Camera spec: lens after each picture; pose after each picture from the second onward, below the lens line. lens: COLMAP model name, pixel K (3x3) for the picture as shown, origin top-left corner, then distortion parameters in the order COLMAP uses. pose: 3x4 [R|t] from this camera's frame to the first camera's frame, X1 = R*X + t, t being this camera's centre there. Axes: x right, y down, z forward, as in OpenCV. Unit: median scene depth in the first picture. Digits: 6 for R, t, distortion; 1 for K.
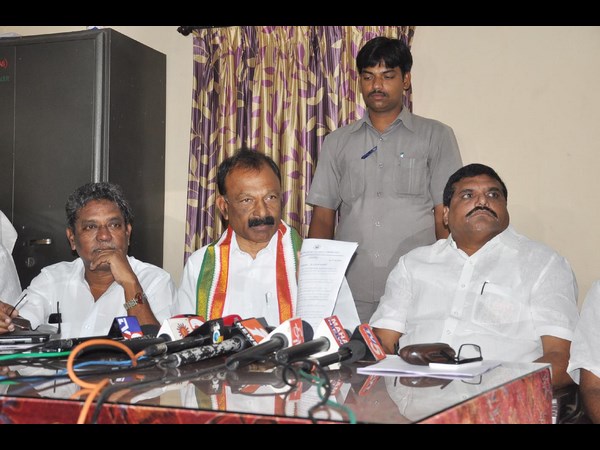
lens RADIAL K [[882.5, 0, 300.0], [0, 882.5, 225.0], [0, 0, 1]] dist [0.169323, 0.028119]
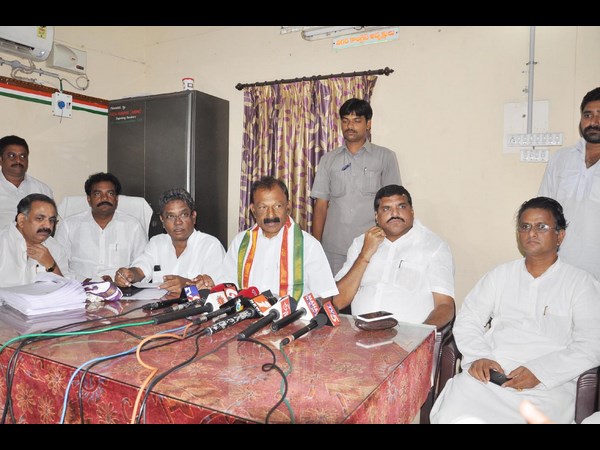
lens RADIAL K [[483.9, 0, 300.0], [0, 483.9, 225.0], [0, 0, 1]] dist [-0.115636, 0.017286]
pose [[0.998919, 0.008737, -0.045649, 0.033682], [-0.002967, 0.992157, 0.124963, -0.076966], [0.046382, -0.124693, 0.991111, 0.067506]]
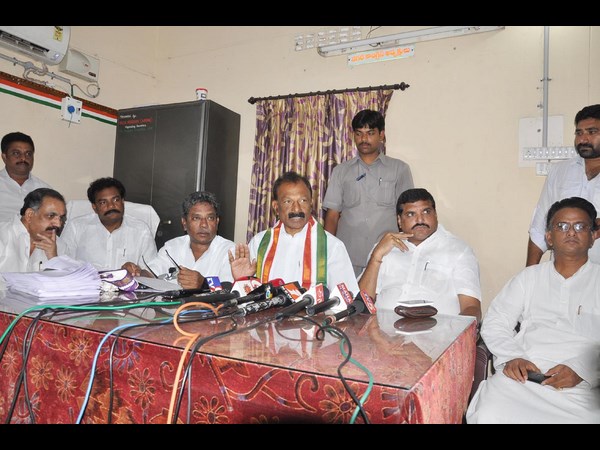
lens RADIAL K [[483.9, 0, 300.0], [0, 483.9, 225.0], [0, 0, 1]] dist [-0.115636, 0.017286]
pose [[0.999282, 0.034084, -0.016550, -0.015058], [-0.033534, 0.998911, 0.032452, -0.014640], [0.017638, -0.031874, 0.999336, 0.079845]]
